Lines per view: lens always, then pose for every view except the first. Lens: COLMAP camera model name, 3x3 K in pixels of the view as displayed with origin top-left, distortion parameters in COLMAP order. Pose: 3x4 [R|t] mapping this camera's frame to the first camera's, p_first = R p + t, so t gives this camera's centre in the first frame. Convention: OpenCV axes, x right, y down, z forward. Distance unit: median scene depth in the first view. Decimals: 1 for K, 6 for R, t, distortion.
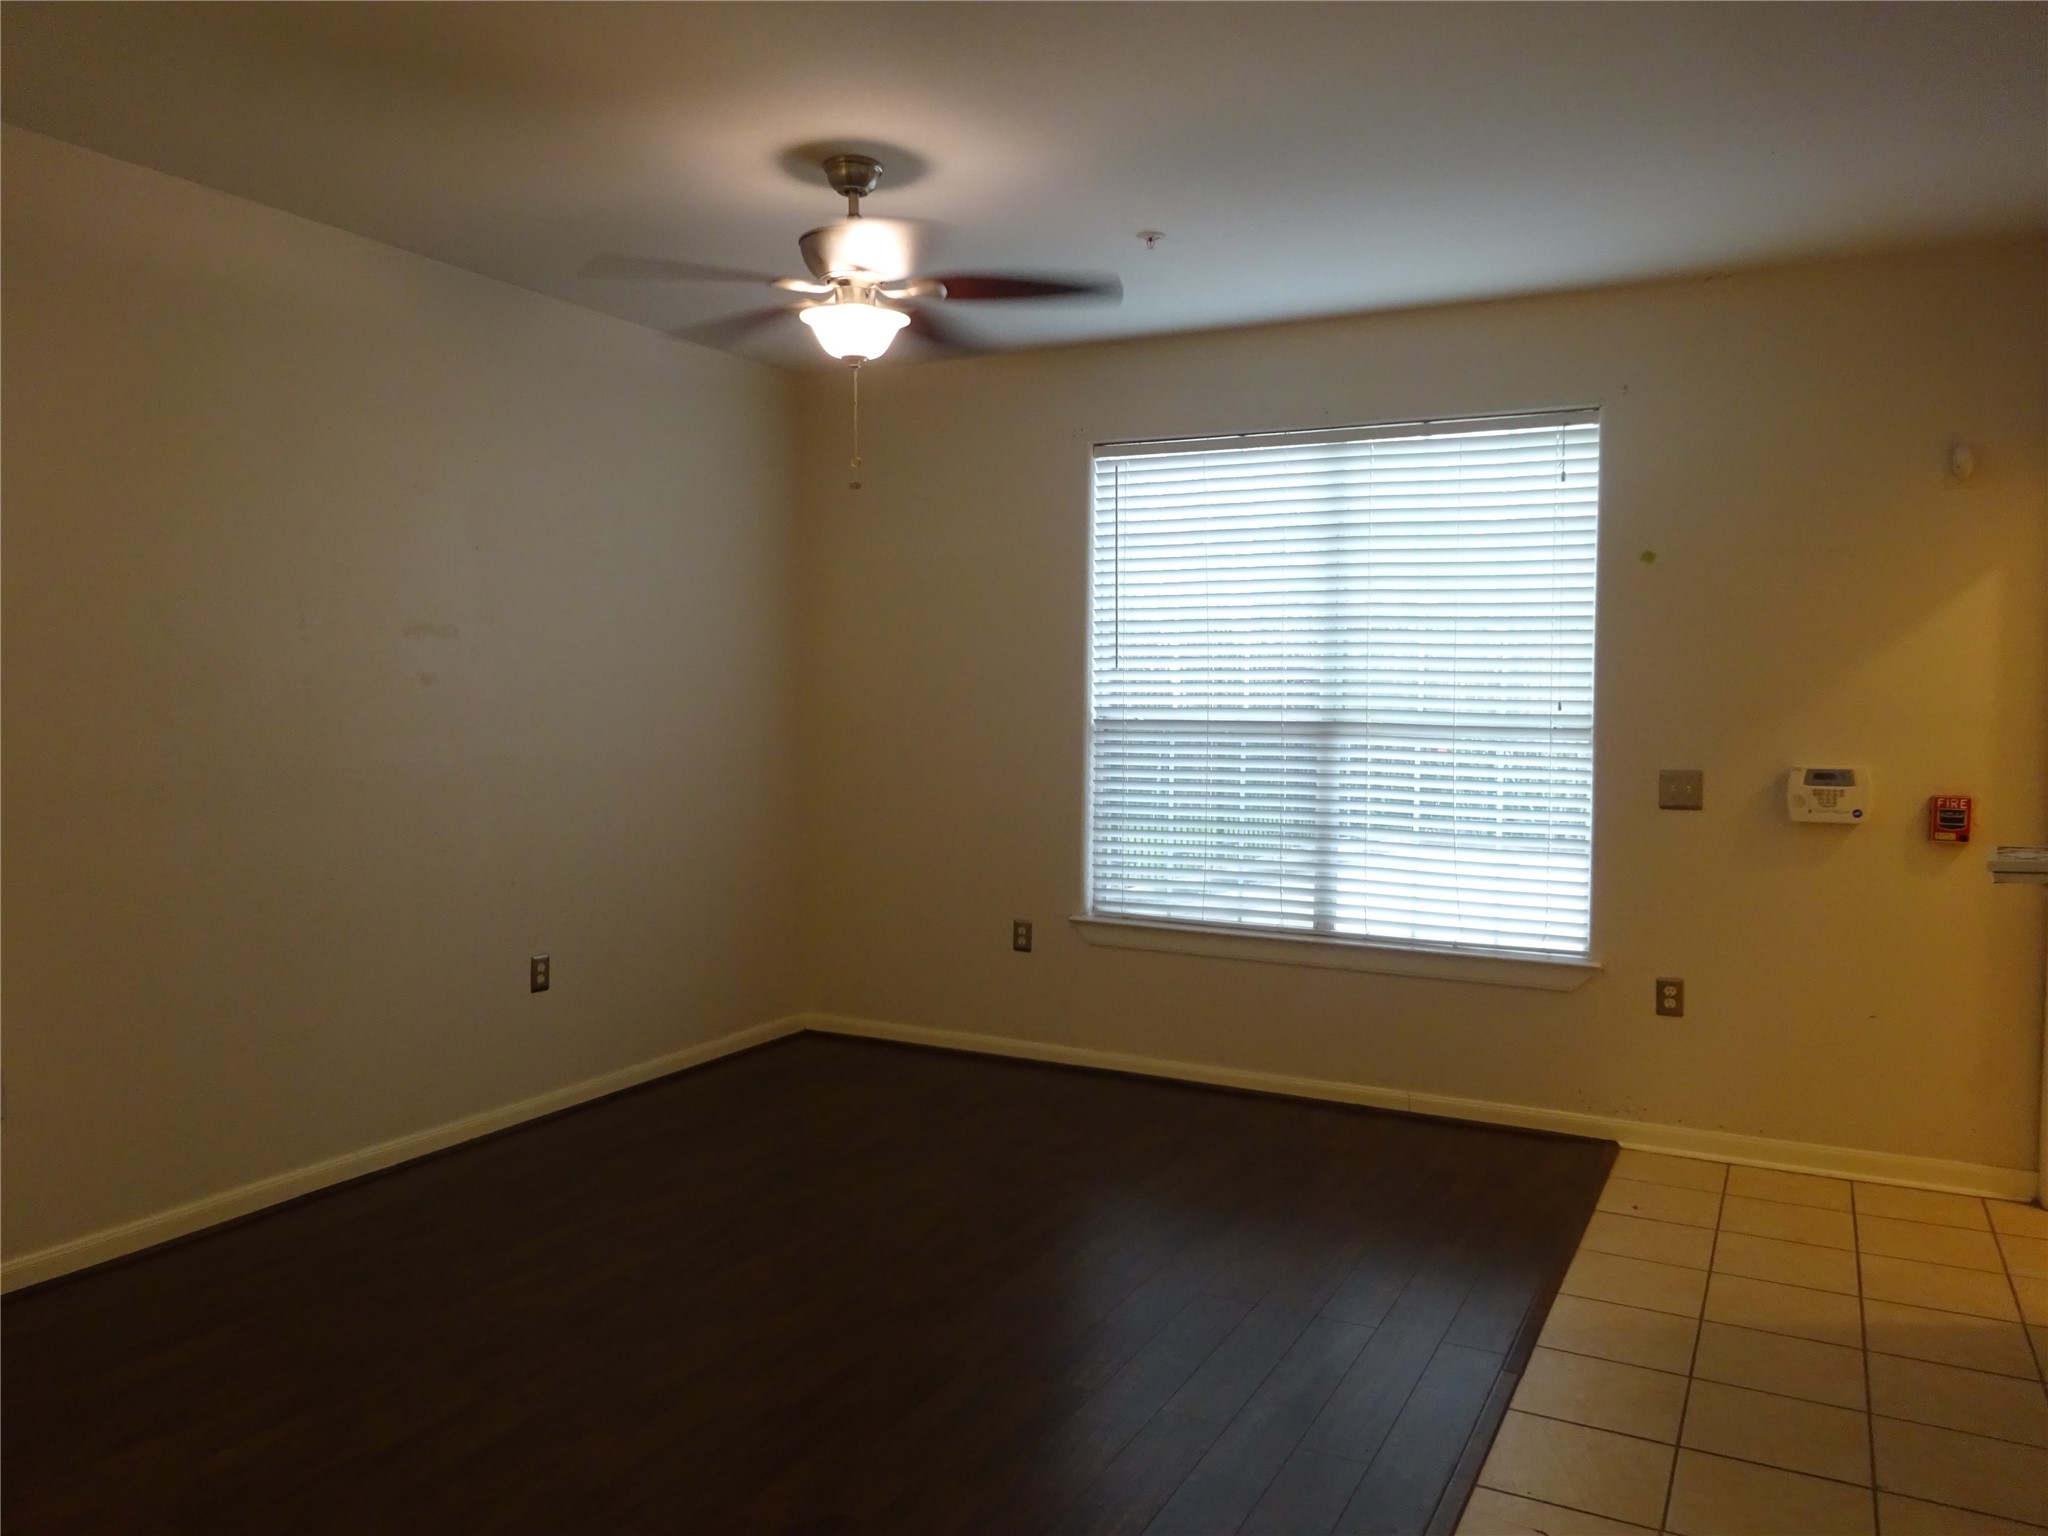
lens RADIAL K [[1484.8, 0, 1013.9], [0, 1484.8, 757.5], [0, 0, 1]] dist [-0.002185, -0.009208]
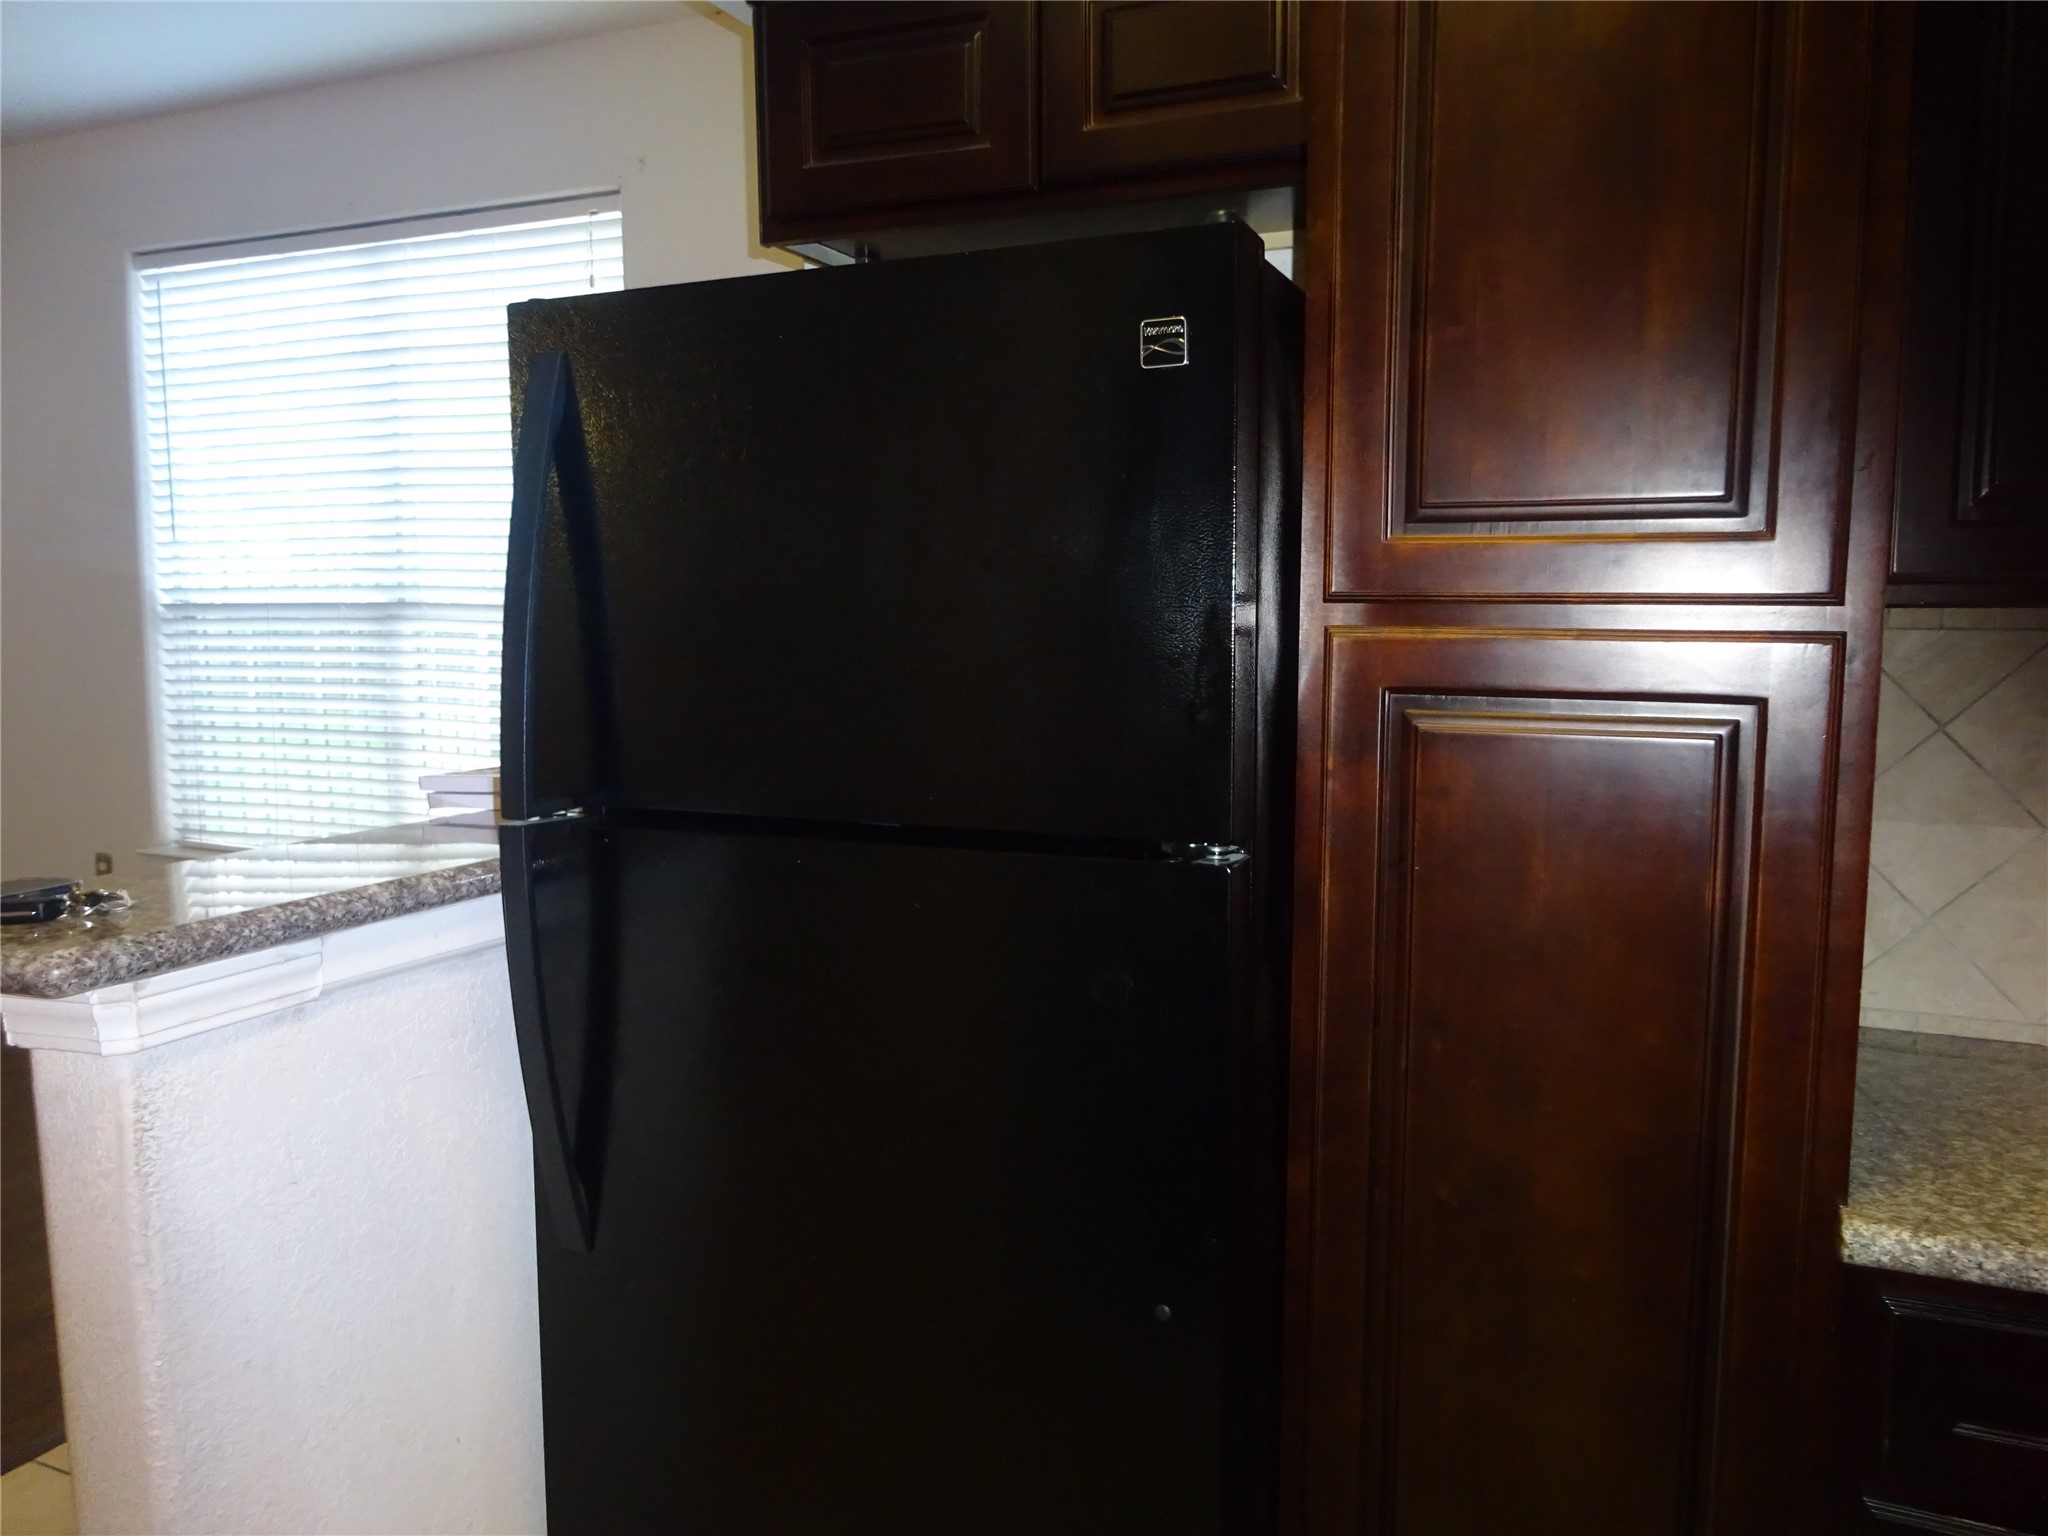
lens RADIAL K [[1484.8, 0, 1025.1], [0, 1484.8, 763.3], [0, 0, 1]] dist [-0.002185, -0.009208]
pose [[0.995004, -0.022266, 0.097318, 0.516608], [0.015406, 0.997380, 0.070676, 0.012499], [-0.098637, -0.068823, 0.992741, 0.181903]]
